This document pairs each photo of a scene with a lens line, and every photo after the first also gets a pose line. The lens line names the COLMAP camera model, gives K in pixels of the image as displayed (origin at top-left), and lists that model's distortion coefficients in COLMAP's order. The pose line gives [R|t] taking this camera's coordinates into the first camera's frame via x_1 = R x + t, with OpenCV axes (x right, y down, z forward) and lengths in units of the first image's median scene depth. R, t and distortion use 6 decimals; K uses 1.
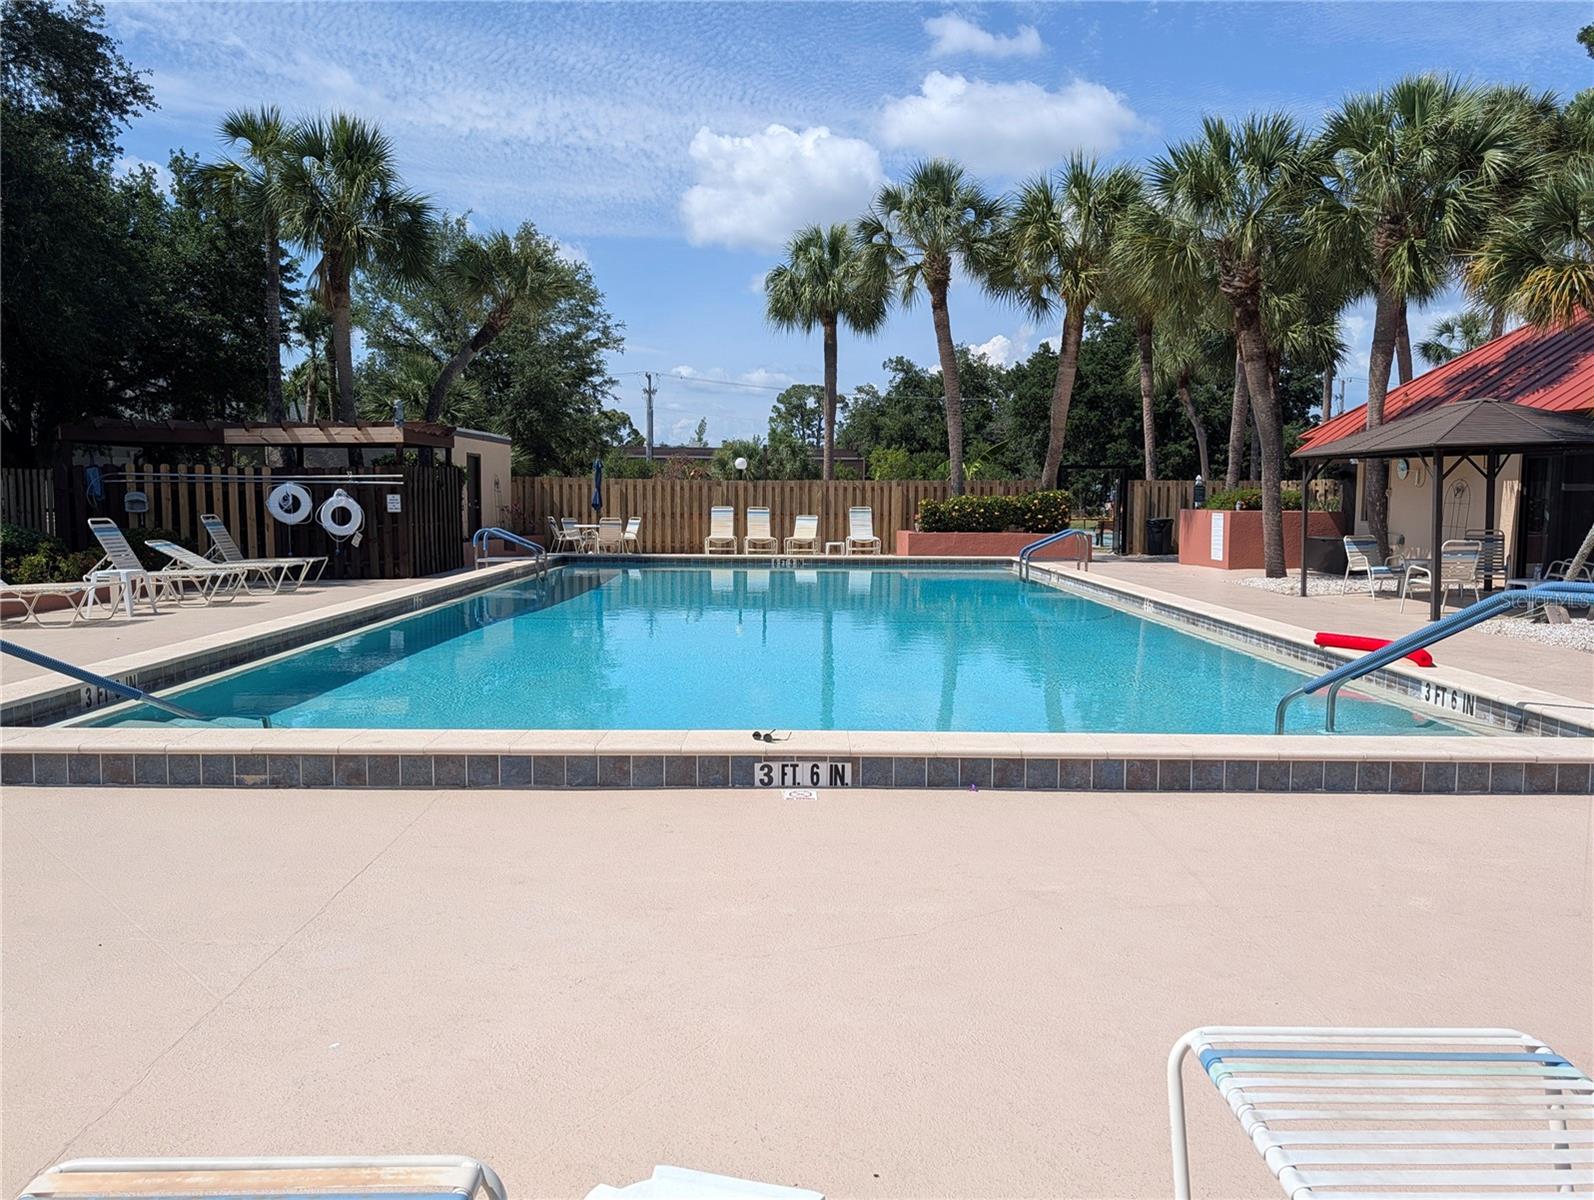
lens RADIAL K [[1123.2, 0, 797.0], [0, 1123.2, 600.0], [0, 0, 1]] dist [0.025134, -0.046271]
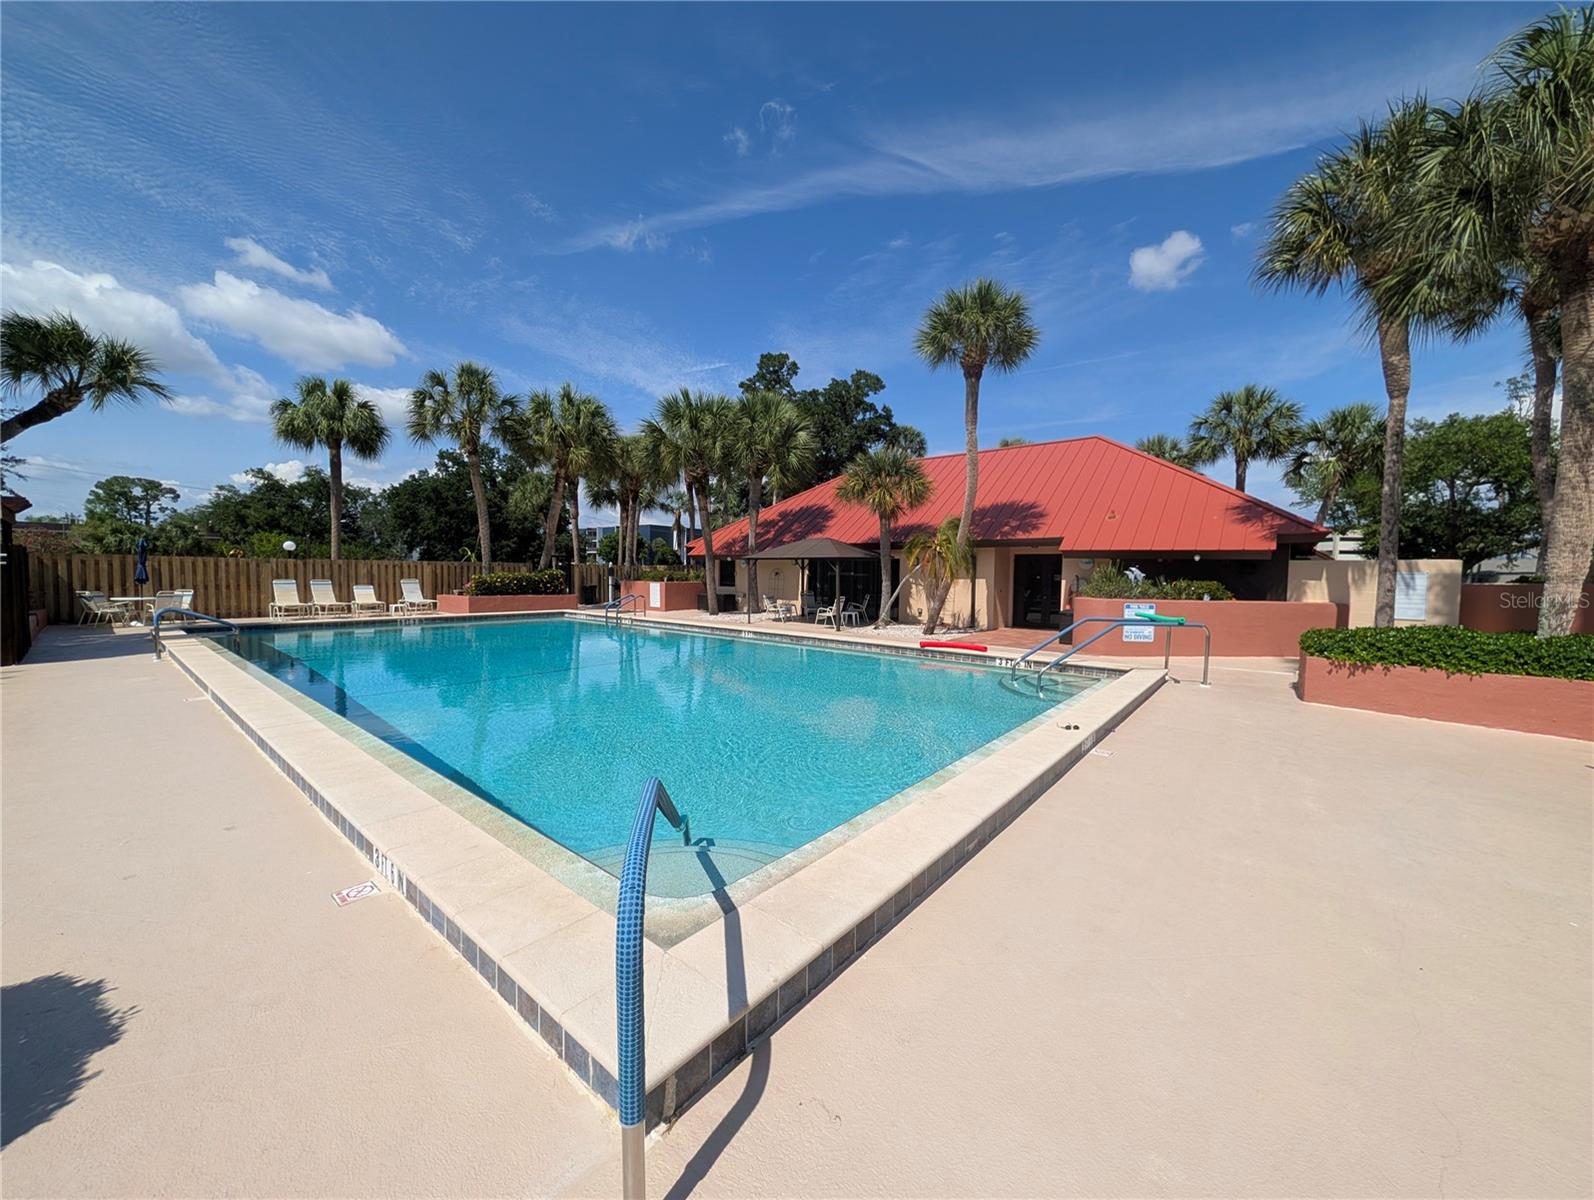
lens RADIAL K [[562.2, 0, 797.0], [0, 562.2, 600.0], [0, 0, 1]] dist [-0.000802, -0.000118]
pose [[0.630344, -0.035396, 0.775508, -0.184233], [0.061228, 0.998115, -0.004210, -0.021344], [-0.773897, 0.050137, 0.631323, 0.146605]]
